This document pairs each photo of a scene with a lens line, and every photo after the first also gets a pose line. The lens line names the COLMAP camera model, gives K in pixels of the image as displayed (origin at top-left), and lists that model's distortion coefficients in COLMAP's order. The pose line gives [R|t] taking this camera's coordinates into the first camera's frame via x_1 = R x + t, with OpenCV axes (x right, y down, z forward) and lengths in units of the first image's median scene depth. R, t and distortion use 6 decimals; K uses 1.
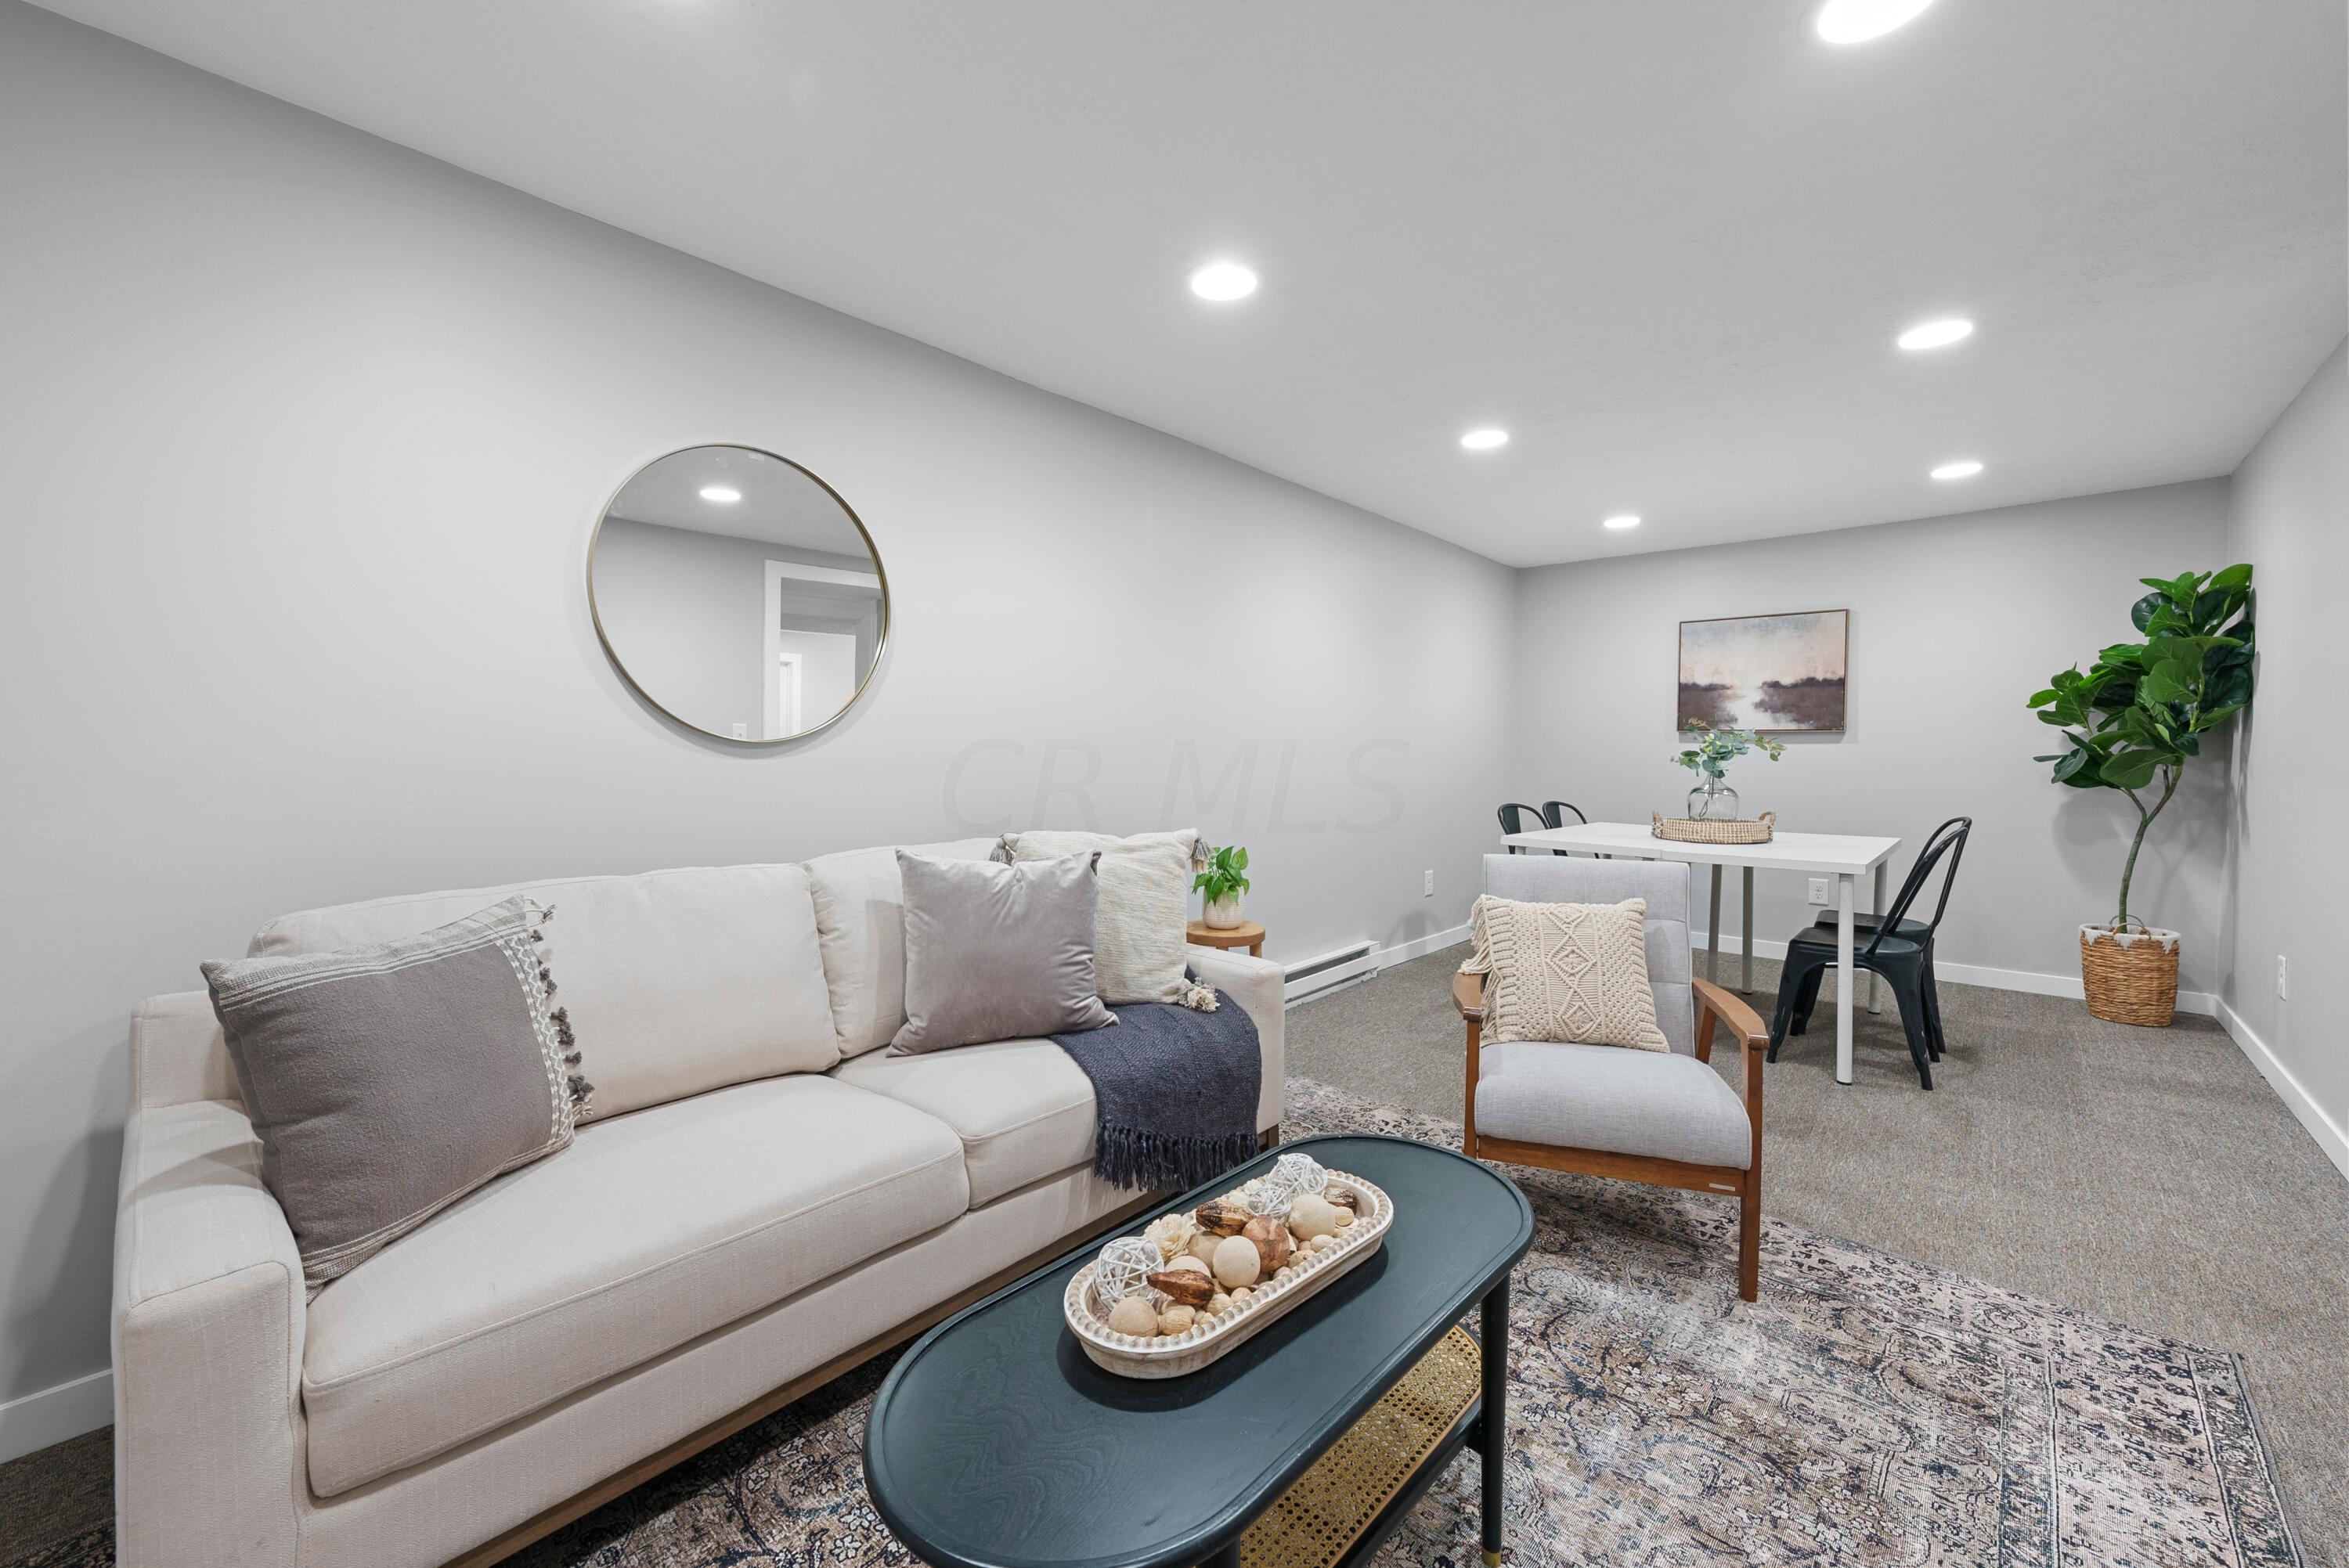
lens RADIAL K [[907.9, 0, 1151.0], [0, 907.9, 768.8], [0, 0, 1]] dist [-0.000076, -0.000239]
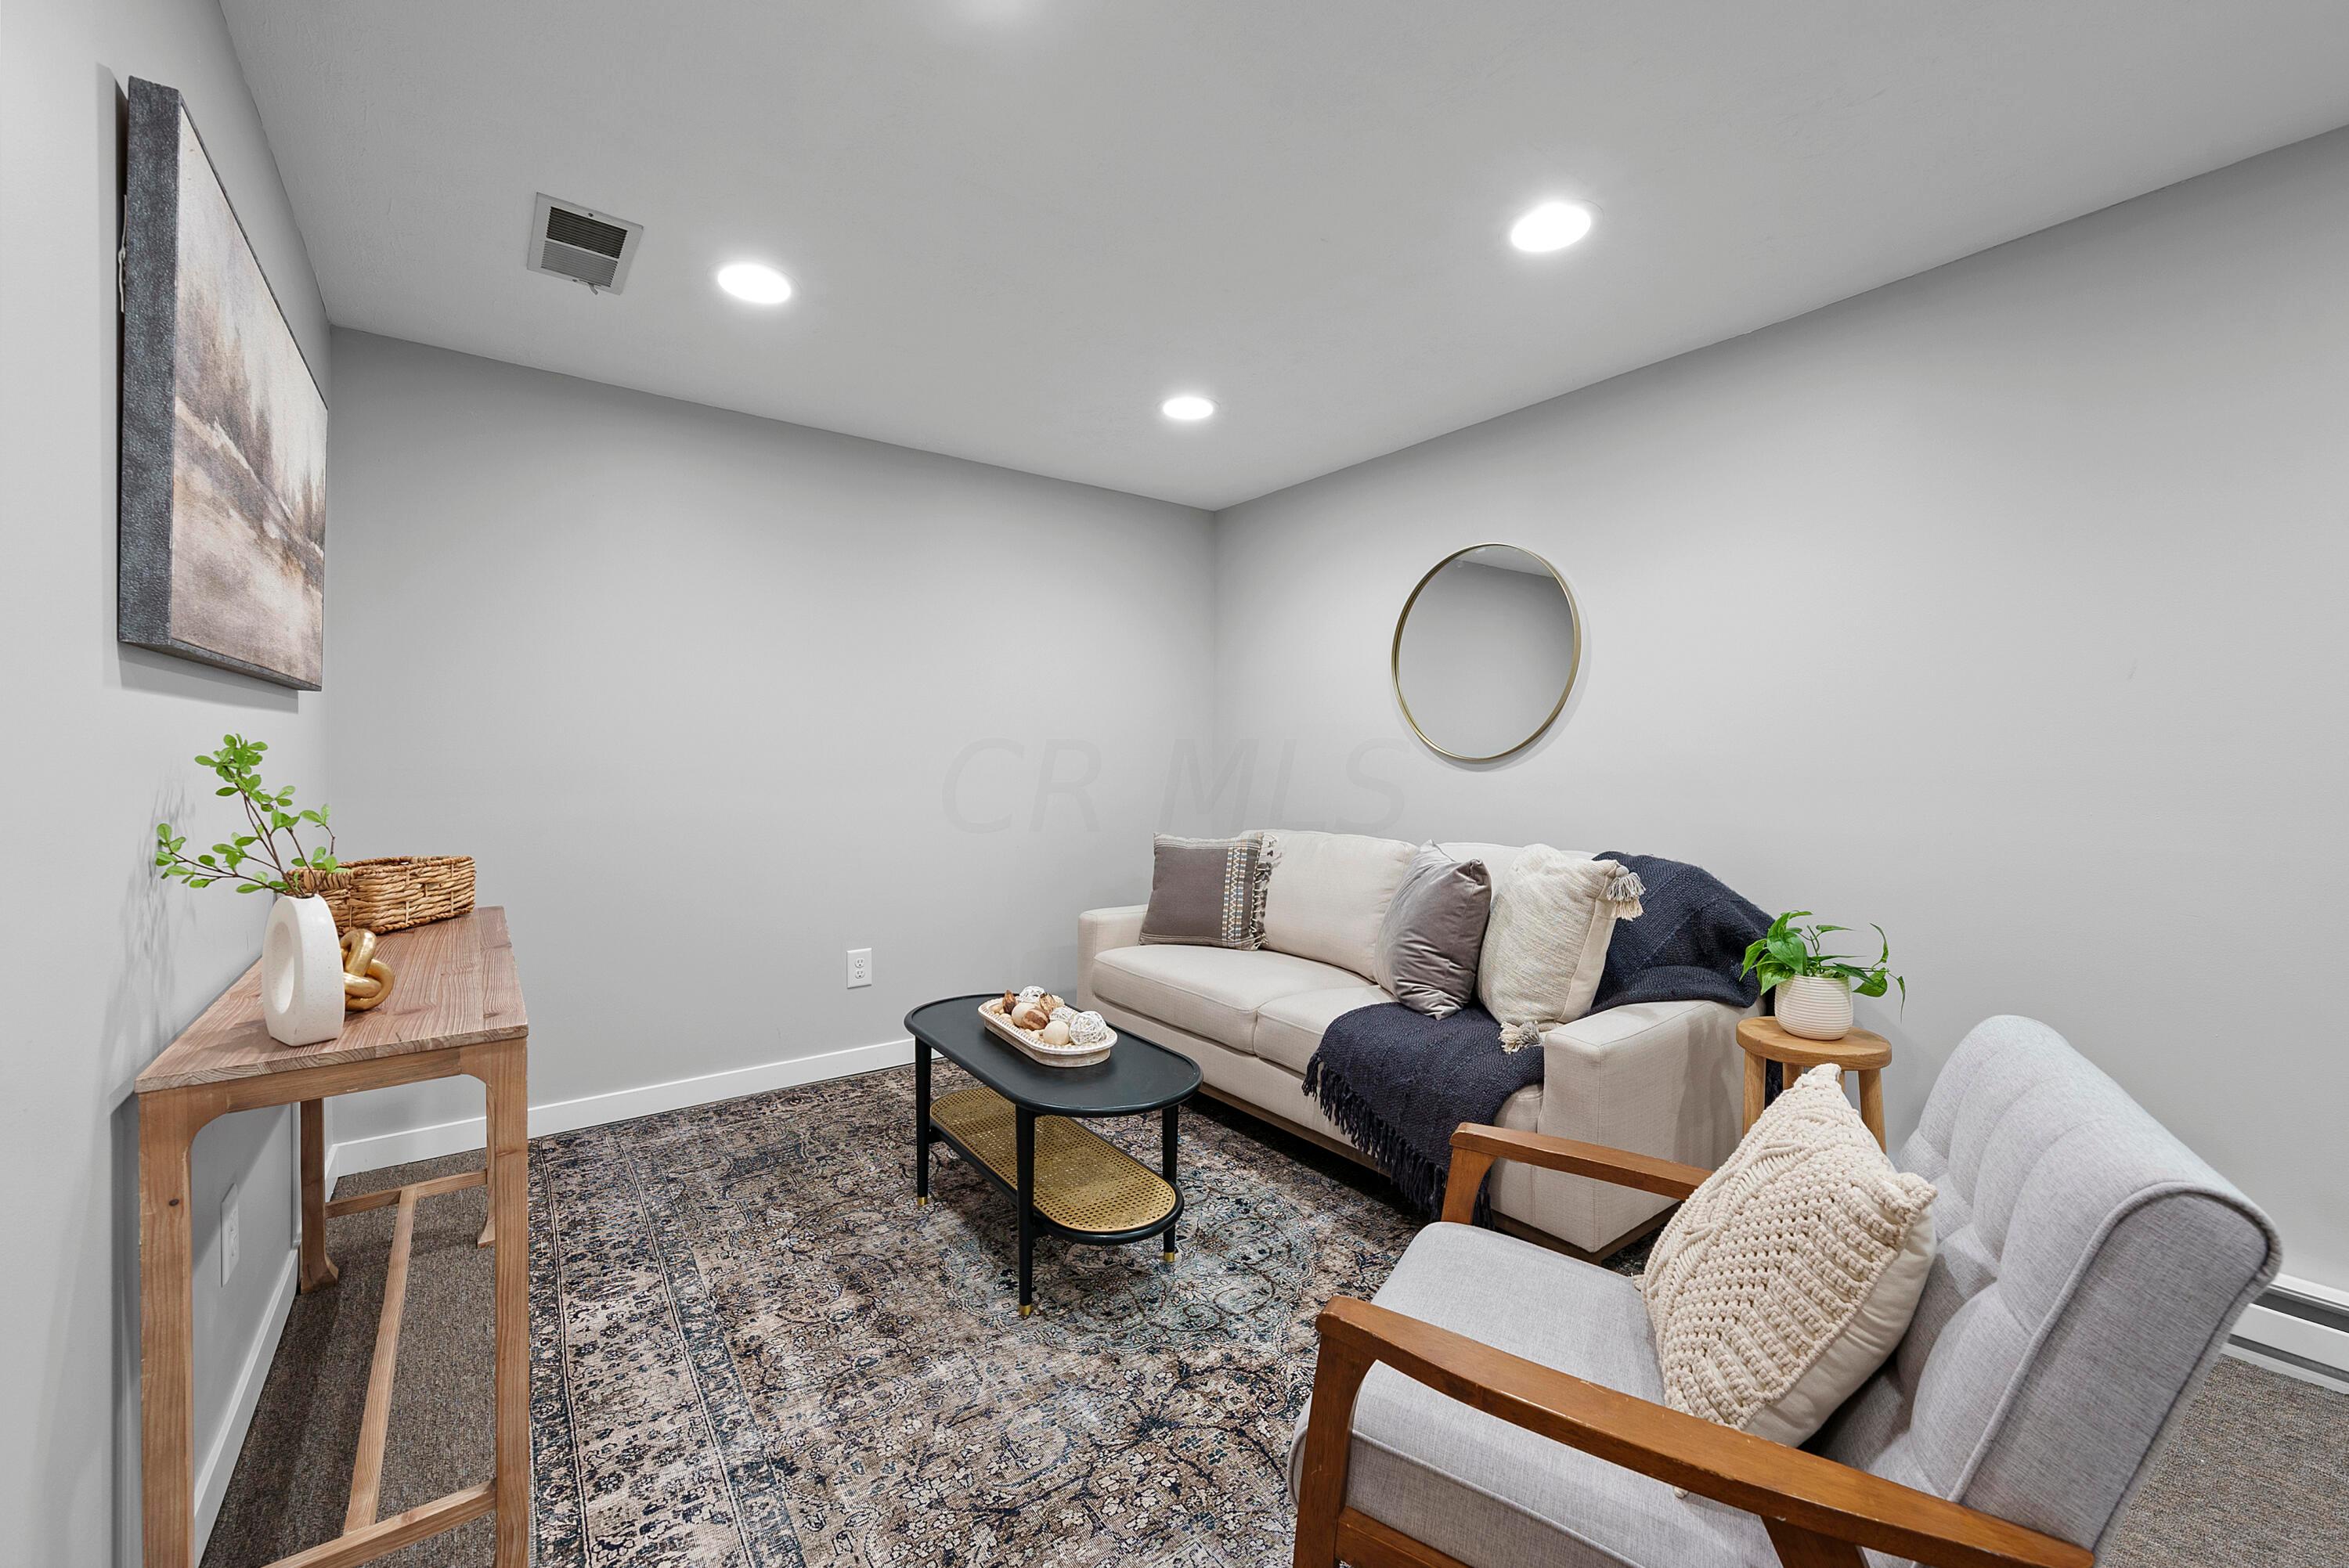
lens RADIAL K [[907.9, 0, 1151.0], [0, 907.9, 768.8], [0, 0, 1]] dist [-0.000076, -0.000239]
pose [[-0.202812, -0.005930, -0.979200, 1.584316], [-0.008536, 0.999954, -0.004287, 0.015036], [0.979180, 0.007489, -0.202854, 1.343862]]
